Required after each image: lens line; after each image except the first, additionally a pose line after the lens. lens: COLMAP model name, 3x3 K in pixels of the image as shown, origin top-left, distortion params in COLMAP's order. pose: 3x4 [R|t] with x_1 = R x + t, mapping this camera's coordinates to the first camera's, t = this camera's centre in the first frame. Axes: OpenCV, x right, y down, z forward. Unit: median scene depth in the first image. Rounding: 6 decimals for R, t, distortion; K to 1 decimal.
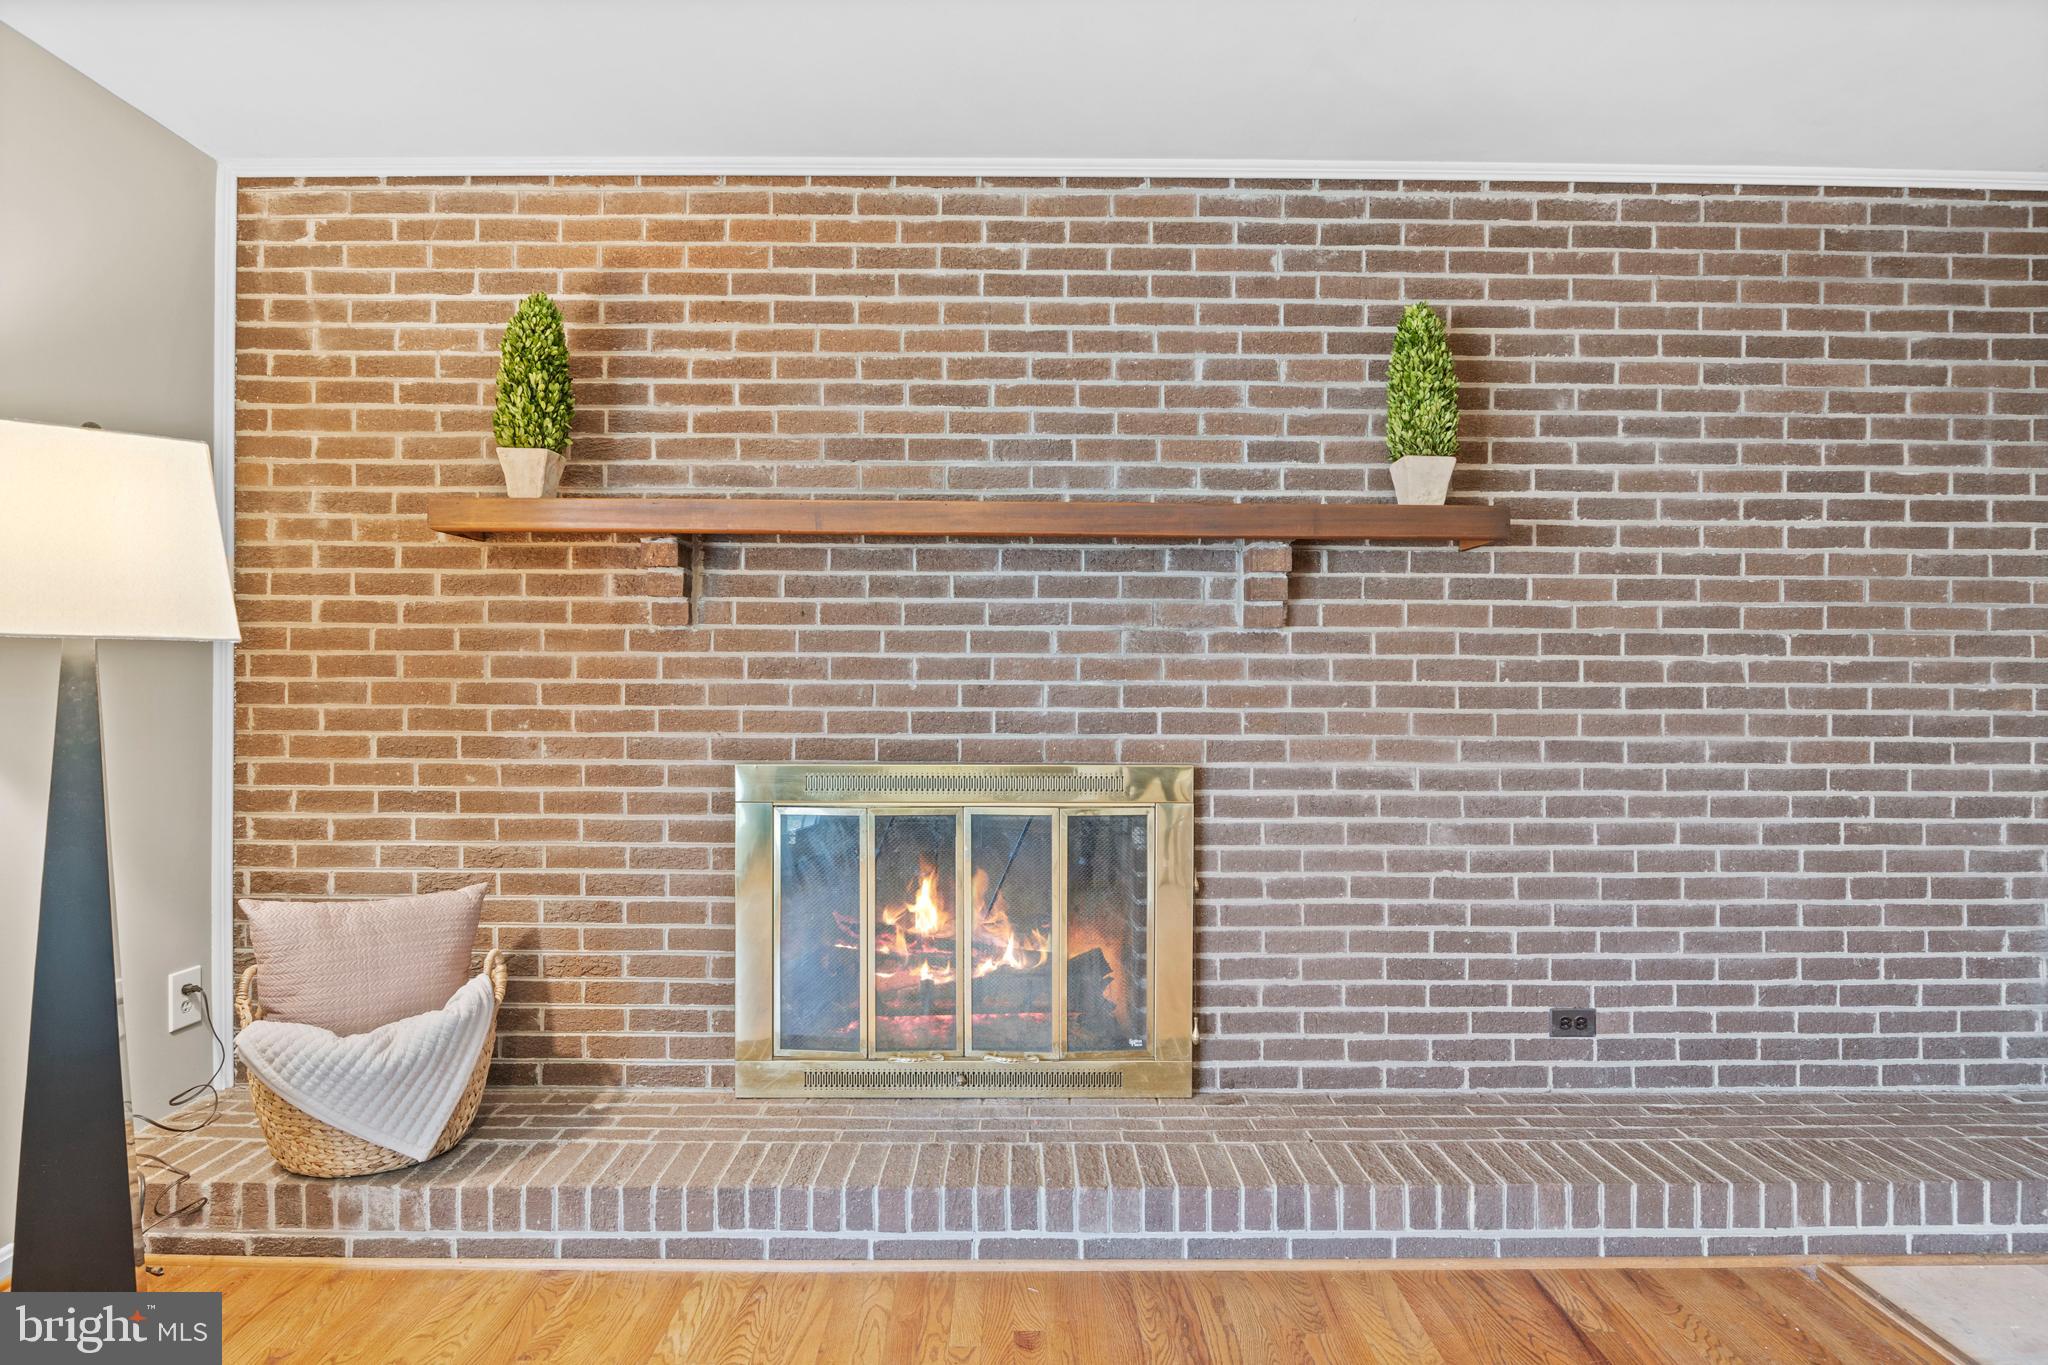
lens RADIAL K [[1029.5, 0, 1013.3], [0, 1029.5, 689.0], [0, 0, 1]] dist [-0.011822, 0.000745]
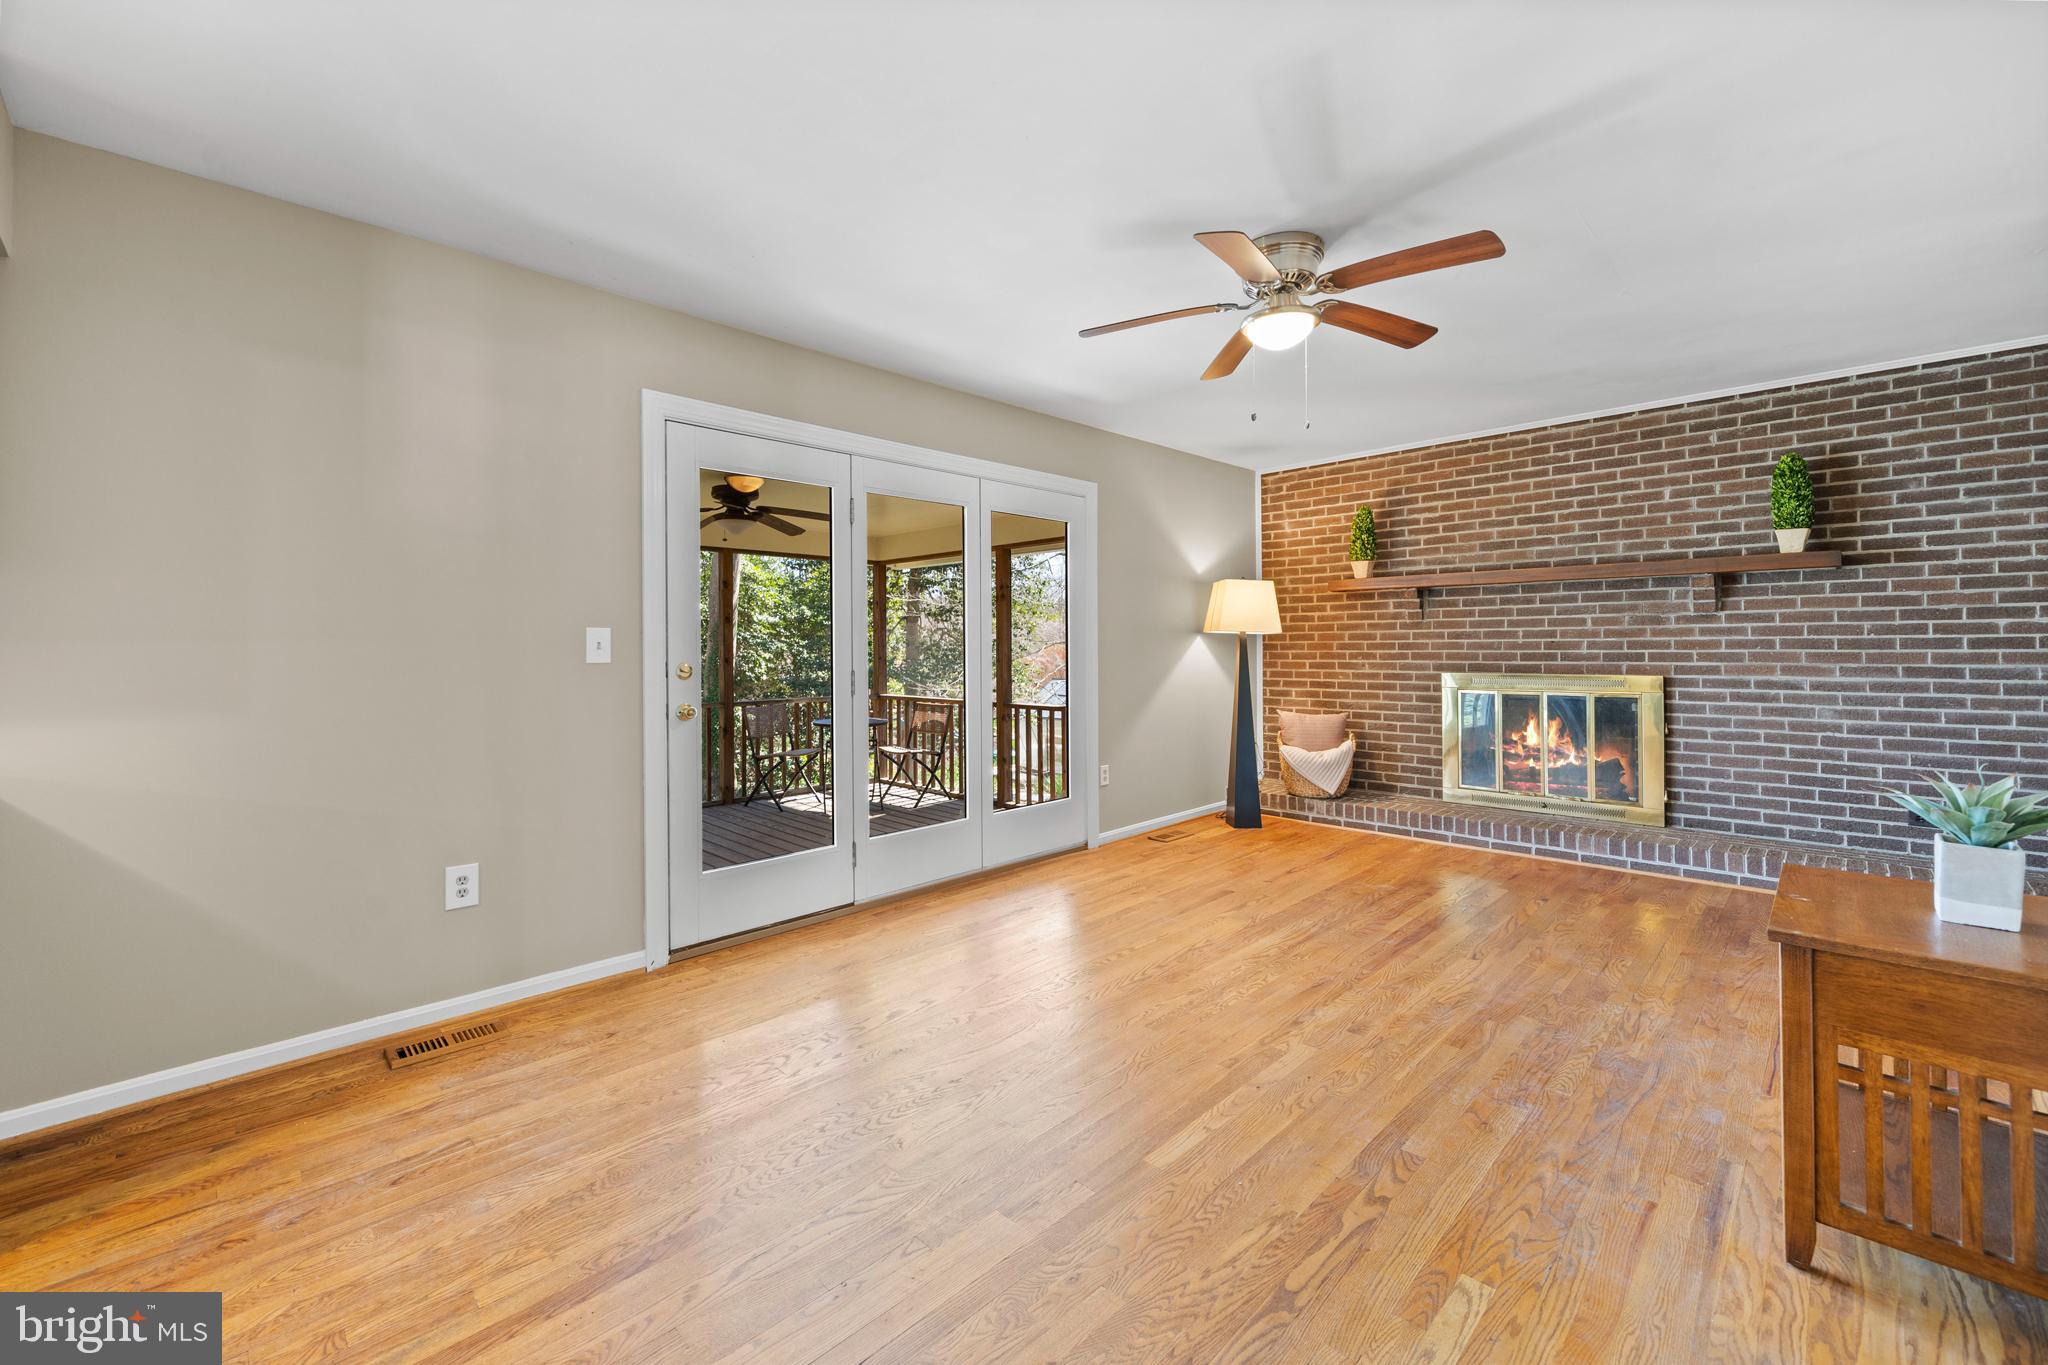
lens RADIAL K [[828.0, 0, 1016.7], [0, 828.0, 644.5], [0, 0, 1]] dist [-0.001022, -0.000052]
pose [[0.699741, -0.010669, -0.714317, 0.465217], [0.009223, 0.999940, -0.005901, 0.004278], [0.714337, -0.002459, 0.699797, -1.209675]]
